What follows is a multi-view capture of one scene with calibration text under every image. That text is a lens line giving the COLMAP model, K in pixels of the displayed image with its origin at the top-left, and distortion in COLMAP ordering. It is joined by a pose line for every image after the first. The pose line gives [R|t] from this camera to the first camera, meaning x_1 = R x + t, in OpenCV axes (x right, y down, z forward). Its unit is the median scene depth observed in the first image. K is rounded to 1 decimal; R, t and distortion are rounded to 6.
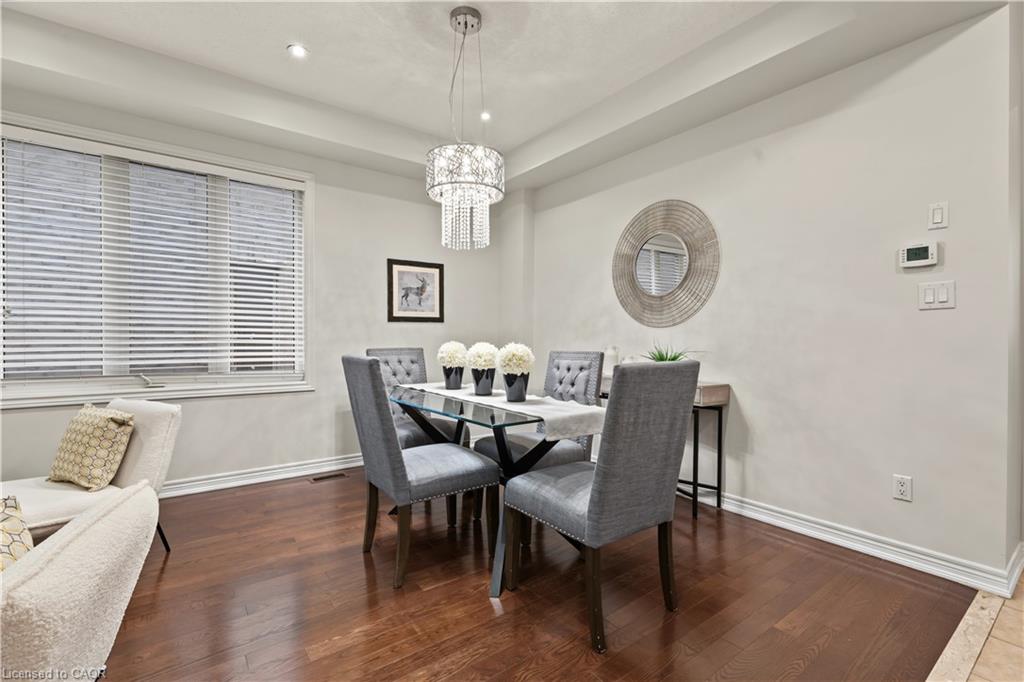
lens RADIAL K [[462.2, 0, 504.8], [0, 462.2, 345.8], [0, 0, 1]] dist [-0.000926, -0.000111]
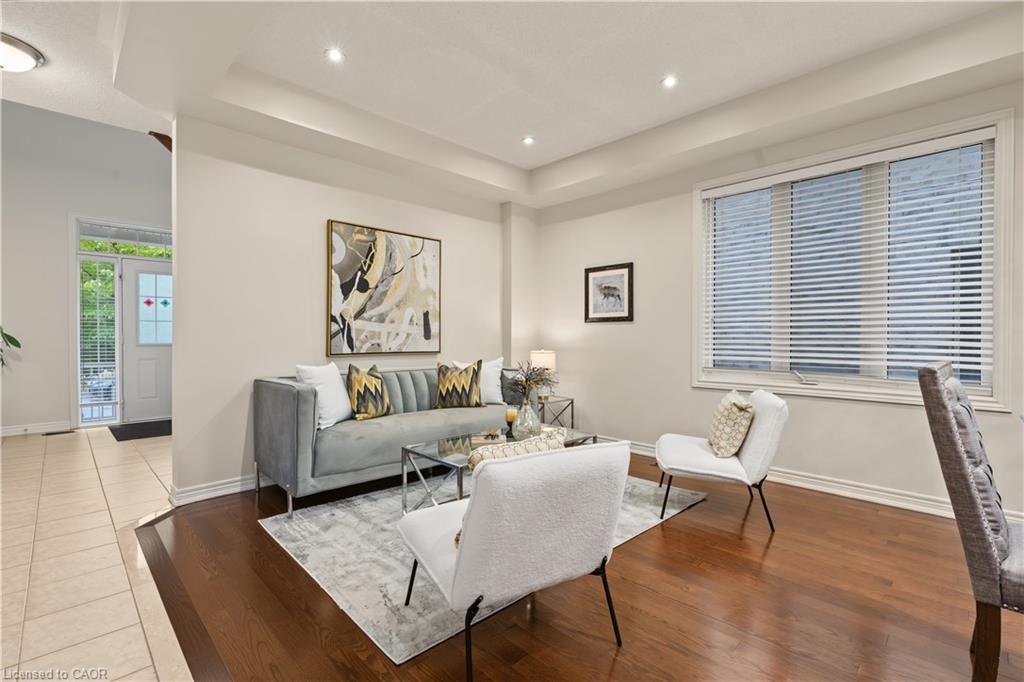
lens RADIAL K [[462.2, 0, 506.6], [0, 462.2, 338.3], [0, 0, 1]] dist [-0.000926, -0.000111]
pose [[0.126702, -0.001975, -0.991939, 0.290852], [-0.016248, 0.999860, -0.004066, -0.002365], [0.991808, 0.016632, 0.126652, 0.221959]]
